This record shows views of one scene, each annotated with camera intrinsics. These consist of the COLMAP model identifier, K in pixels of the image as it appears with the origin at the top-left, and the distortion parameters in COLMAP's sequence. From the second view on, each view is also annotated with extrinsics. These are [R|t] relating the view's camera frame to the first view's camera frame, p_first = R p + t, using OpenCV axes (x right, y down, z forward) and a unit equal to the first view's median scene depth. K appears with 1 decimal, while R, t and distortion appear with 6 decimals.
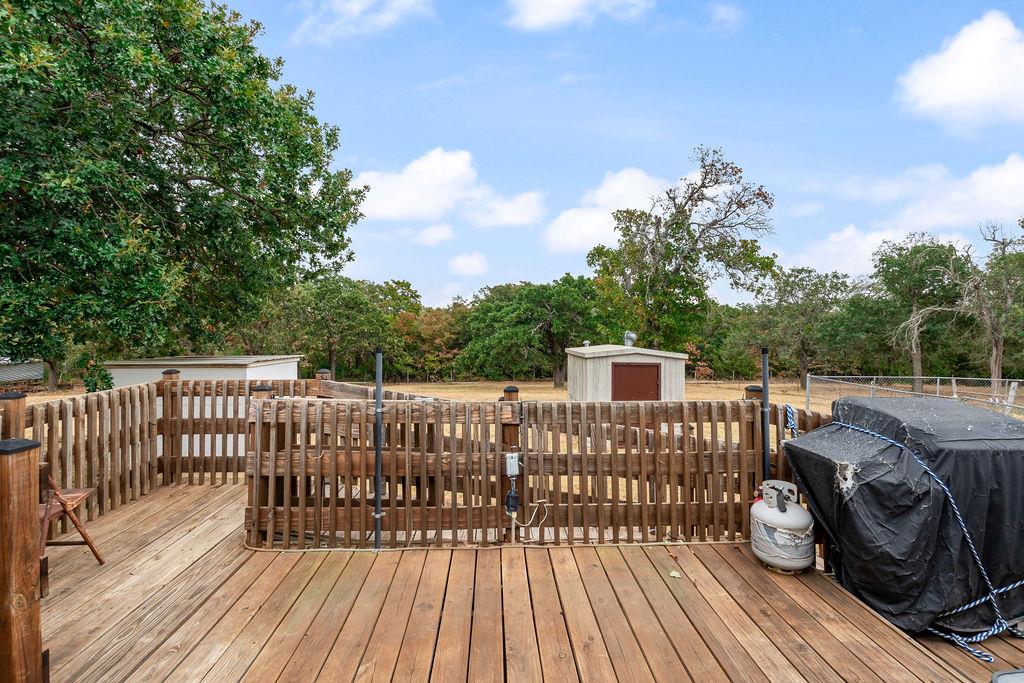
lens RADIAL K [[477.3, 0, 509.9], [0, 477.3, 331.0], [0, 0, 1]] dist [-0.002053, 0.001199]
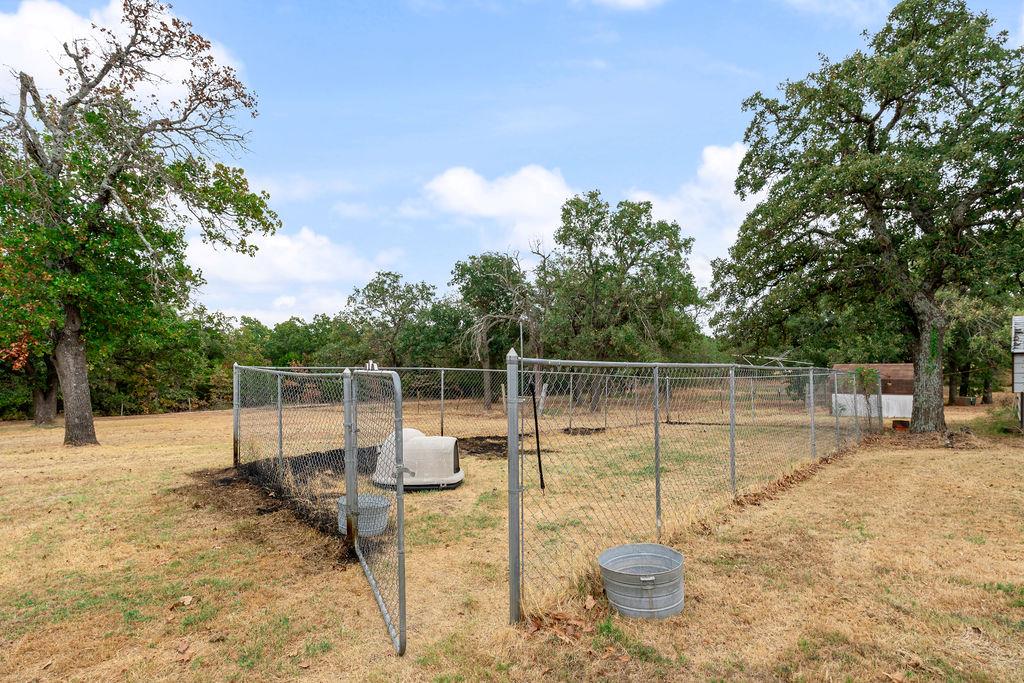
lens RADIAL K [[495.5, 0, 514.2], [0, 495.5, 361.2], [0, 0, 1]] dist [-0.001135, 0.000202]
pose [[0.767326, 0.001448, 0.641255, 1.685383], [-0.005792, 0.999972, 0.004672, 0.276299], [-0.641231, -0.007299, 0.767313, 1.164364]]
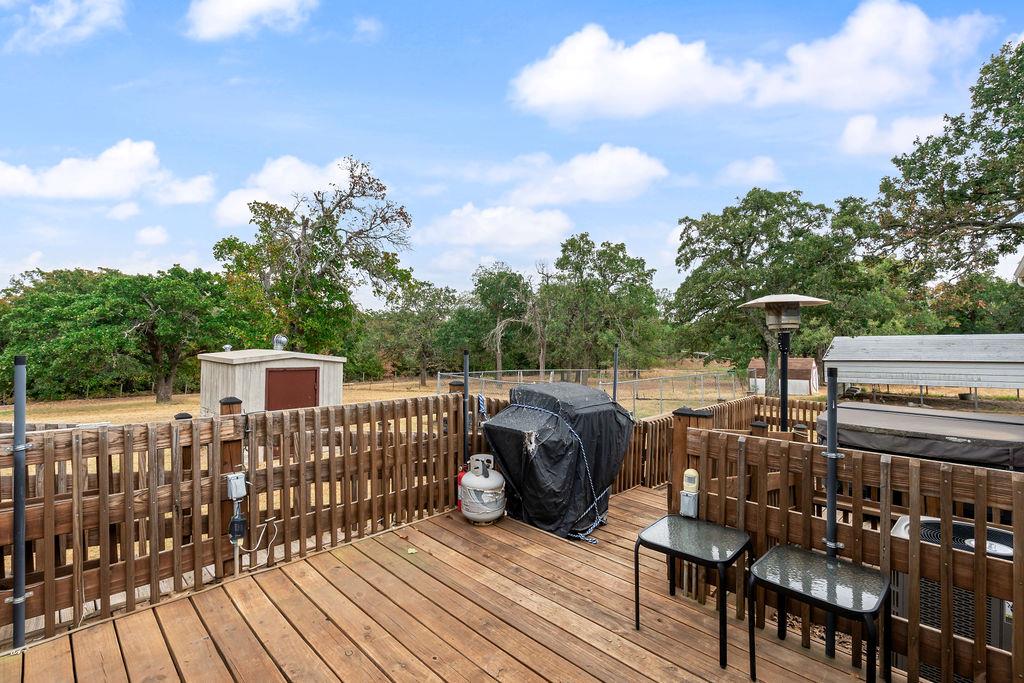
lens RADIAL K [[477.3, 0, 509.9], [0, 477.3, 331.0], [0, 0, 1]] dist [-0.002053, 0.001199]
pose [[0.738551, 0.013685, 0.674059, -0.158644], [-0.008486, 0.999903, -0.011003, -0.001484], [-0.674144, 0.002406, 0.738596, 0.002913]]
